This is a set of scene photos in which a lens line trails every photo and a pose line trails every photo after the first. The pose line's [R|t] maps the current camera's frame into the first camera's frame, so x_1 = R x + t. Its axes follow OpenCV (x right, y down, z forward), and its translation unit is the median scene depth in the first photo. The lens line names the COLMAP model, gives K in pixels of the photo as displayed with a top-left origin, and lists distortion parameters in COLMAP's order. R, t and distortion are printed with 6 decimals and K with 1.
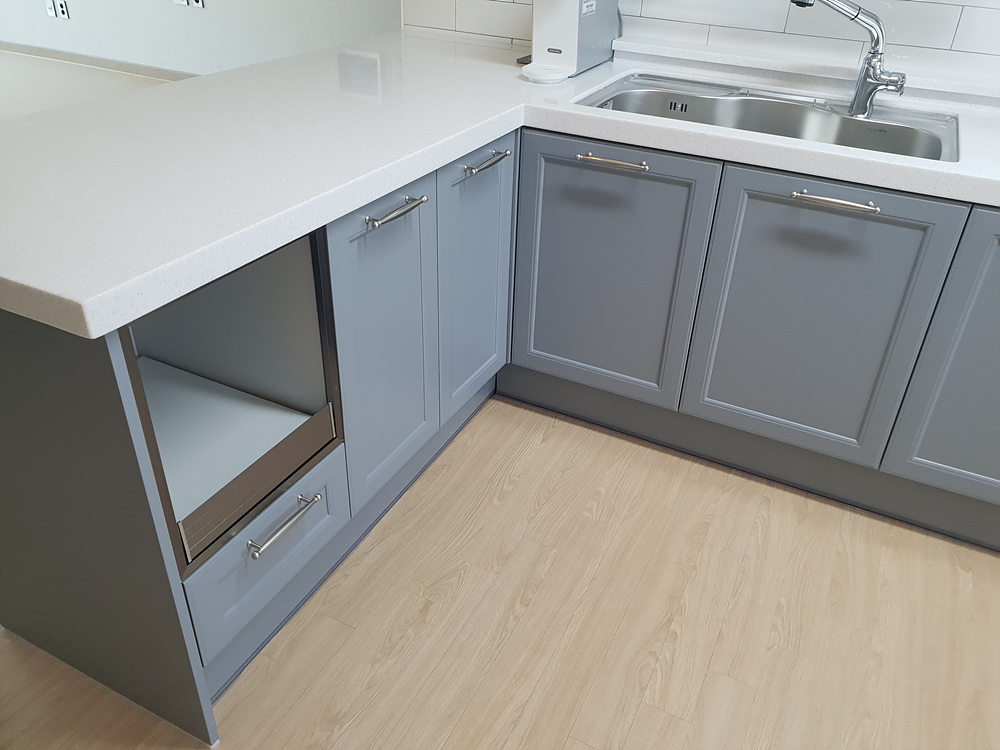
lens RADIAL K [[811.7, 0, 520.4], [0, 811.7, 355.9], [0, 0, 1]] dist [0.027014, -0.018848]
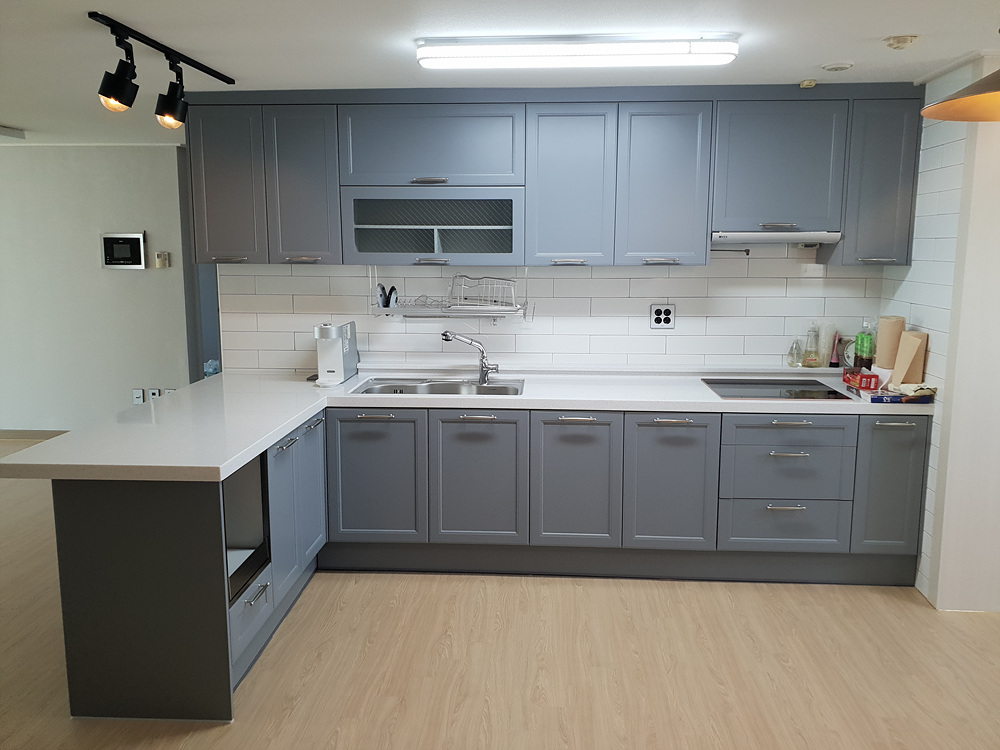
lens RADIAL K [[811.7, 0, 499.5], [0, 811.7, 373.5], [0, 0, 1]] dist [0.027014, -0.018848]
pose [[0.930072, -0.103994, 0.352352, -0.293830], [0.220835, 0.924738, -0.309987, 0.349993], [-0.293596, 0.366122, 0.883038, -0.906200]]
